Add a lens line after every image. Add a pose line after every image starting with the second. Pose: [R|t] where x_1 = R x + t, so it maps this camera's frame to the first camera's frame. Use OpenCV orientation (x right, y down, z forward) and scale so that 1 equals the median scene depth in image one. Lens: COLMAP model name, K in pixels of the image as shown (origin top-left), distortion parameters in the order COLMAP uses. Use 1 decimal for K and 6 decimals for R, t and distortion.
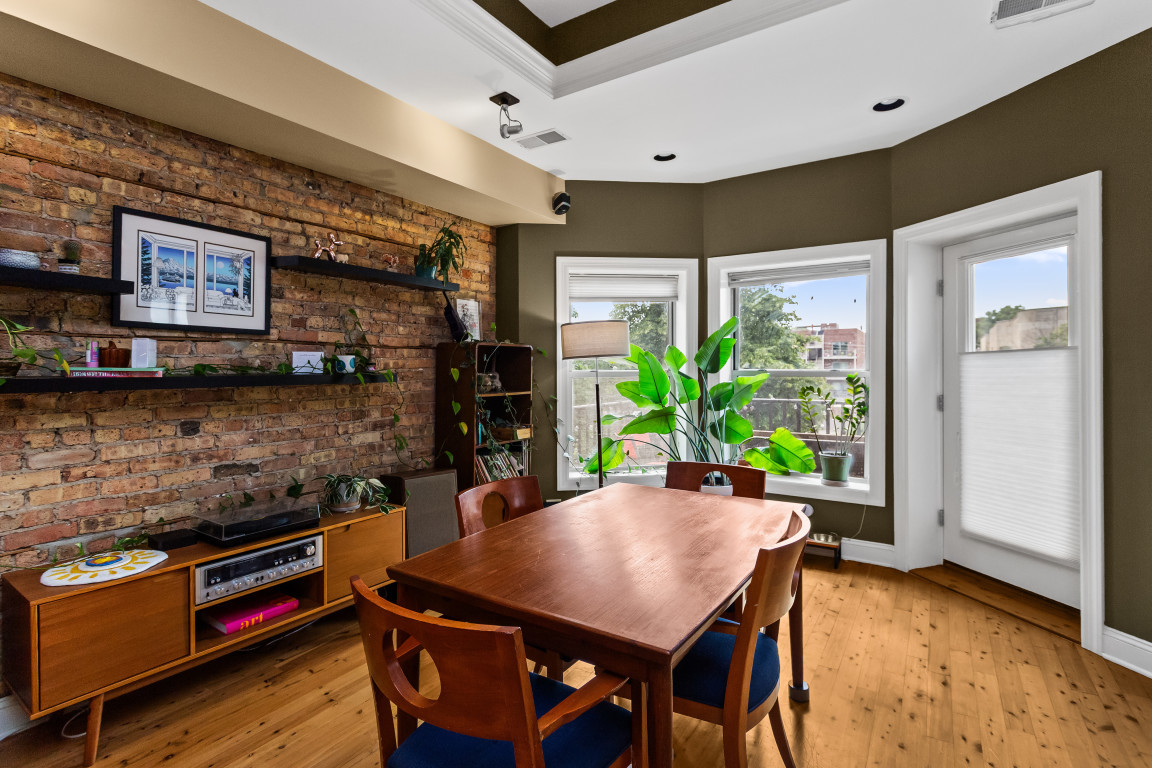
lens RADIAL K [[557.5, 0, 567.4], [0, 557.5, 365.3], [0, 0, 1]] dist [0.003342, 0.001290]
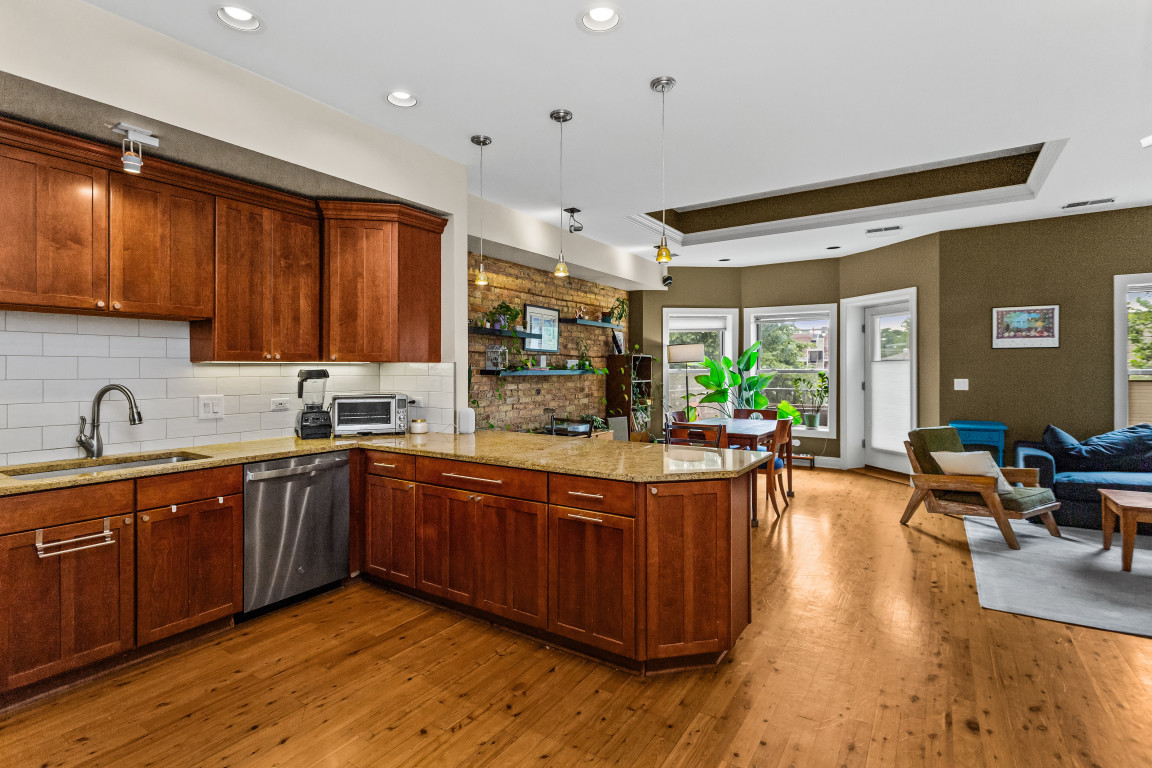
lens RADIAL K [[557.5, 0, 567.4], [0, 557.5, 365.3], [0, 0, 1]] dist [0.003342, 0.001290]
pose [[0.999984, 0.004842, -0.002896, -0.361101], [-0.004847, 0.999987, -0.001663, 0.001149], [0.002888, 0.001677, 0.999994, -0.935143]]
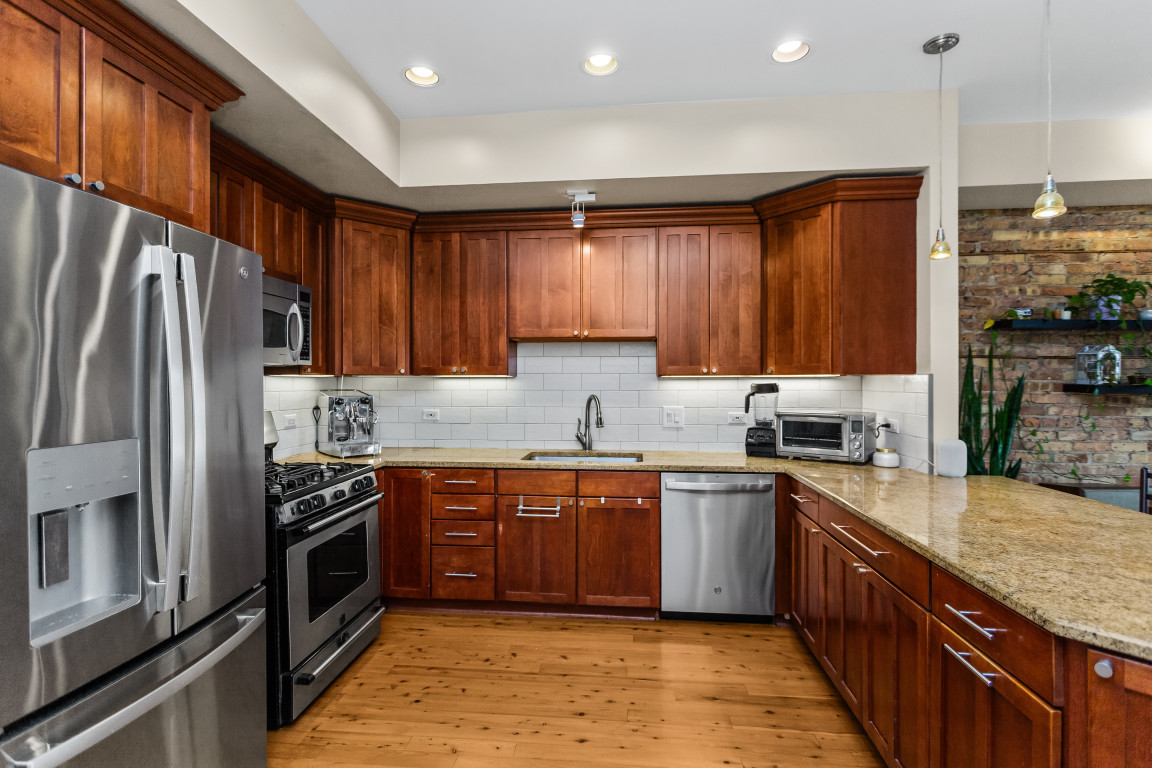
lens RADIAL K [[553.4, 0, 572.6], [0, 553.4, 379.6], [0, 0, 1]] dist [-0.000493, 0.001822]
pose [[0.462850, 0.001872, -0.886435, -0.152676], [0.001638, 0.999994, 0.002967, -0.000414], [0.886435, -0.002825, 0.462844, -0.668522]]
